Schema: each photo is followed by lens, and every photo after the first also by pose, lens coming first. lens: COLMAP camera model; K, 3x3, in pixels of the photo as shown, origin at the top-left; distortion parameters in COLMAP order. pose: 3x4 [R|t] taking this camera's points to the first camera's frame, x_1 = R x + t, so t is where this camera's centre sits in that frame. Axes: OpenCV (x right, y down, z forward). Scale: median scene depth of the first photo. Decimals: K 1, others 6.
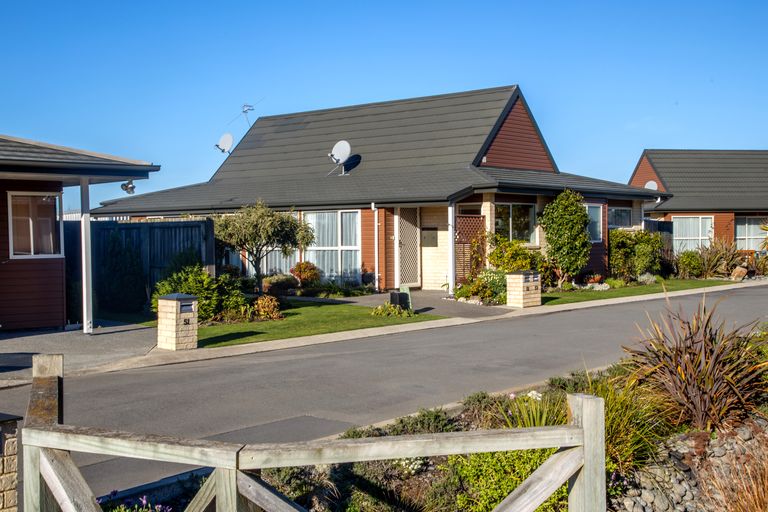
lens RADIAL K [[979.2, 0, 384.0], [0, 979.2, 256.0], [0, 0, 1]] dist [0.009277, 0.003699]
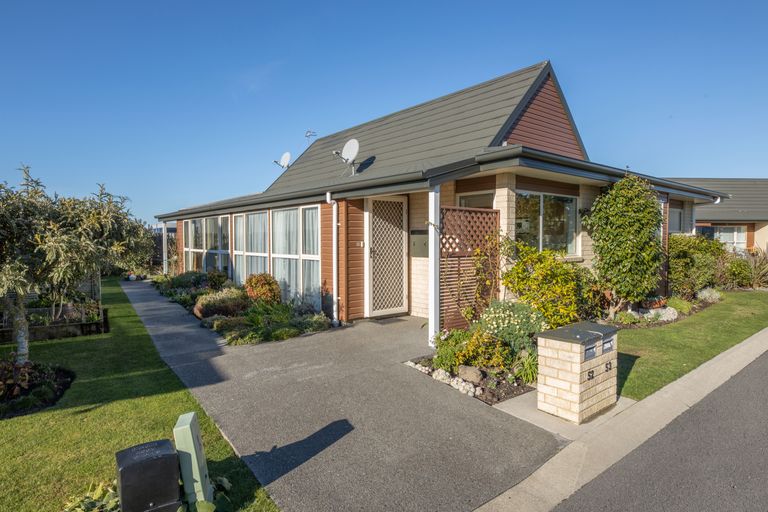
lens RADIAL K [[443.8, 0, 384.0], [0, 443.8, 256.0], [0, 0, 1]] dist [-0.001506, 0.000054]
pose [[0.982906, 0.014729, -0.183519, 0.081358], [-0.010848, 0.999696, 0.022134, -0.017484], [0.183790, -0.019764, 0.982767, 0.691047]]
